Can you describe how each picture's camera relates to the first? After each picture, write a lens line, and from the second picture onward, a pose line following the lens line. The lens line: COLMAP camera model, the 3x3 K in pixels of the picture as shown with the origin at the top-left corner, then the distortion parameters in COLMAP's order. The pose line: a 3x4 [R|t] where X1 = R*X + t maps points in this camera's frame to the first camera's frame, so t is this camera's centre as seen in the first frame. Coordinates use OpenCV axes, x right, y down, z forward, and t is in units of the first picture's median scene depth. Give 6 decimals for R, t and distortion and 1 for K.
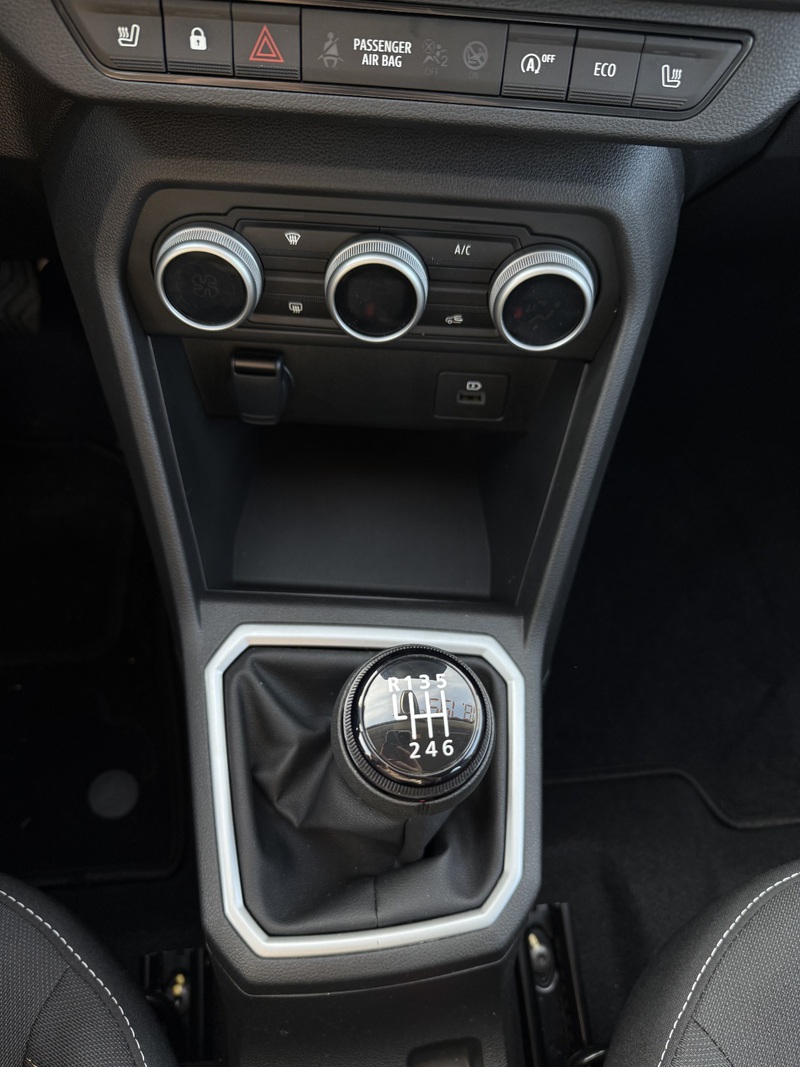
lens RADIAL K [[818.2, 0, 371.9], [0, 818.2, 531.0], [0, 0, 1]] dist [0.000544, -0.037119]
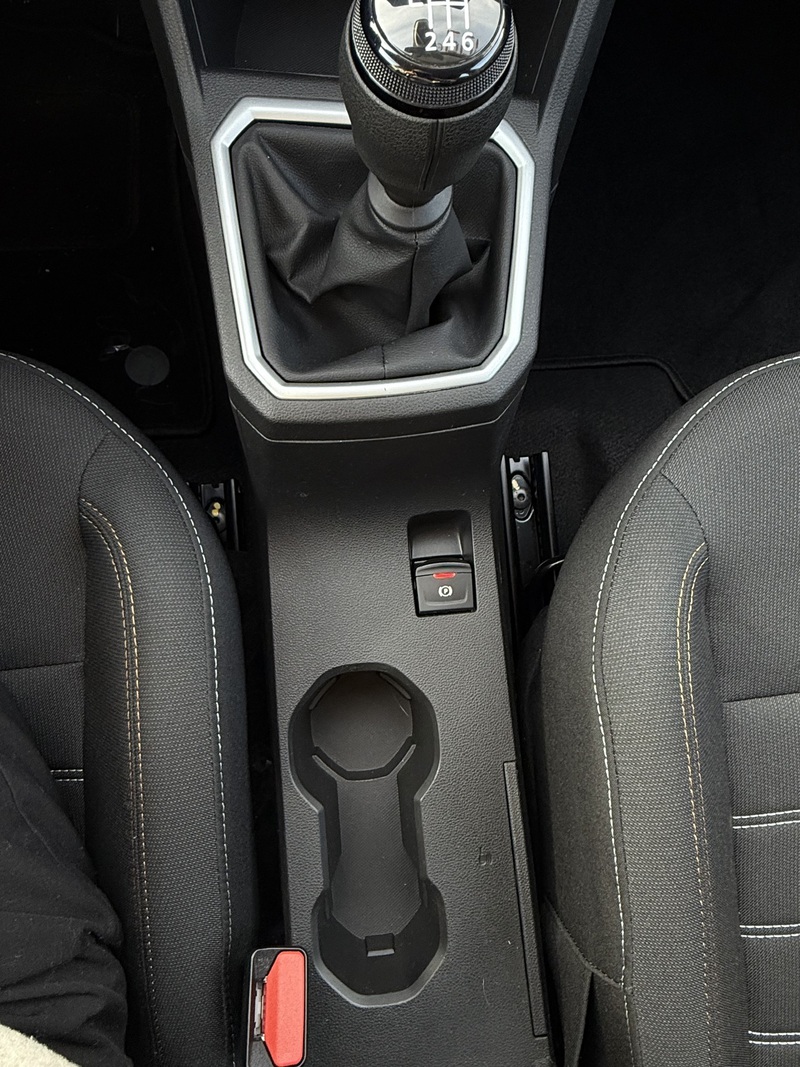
lens RADIAL K [[702.3, 0, 374.4], [0, 702.3, 532.4], [0, 0, 1]] dist [0.003954, 0.001276]
pose [[0.999969, 0.007189, -0.003218, -0.002405], [-0.005504, 0.930030, 0.367443, 0.314744], [0.005635, -0.367413, 0.930041, 0.048333]]
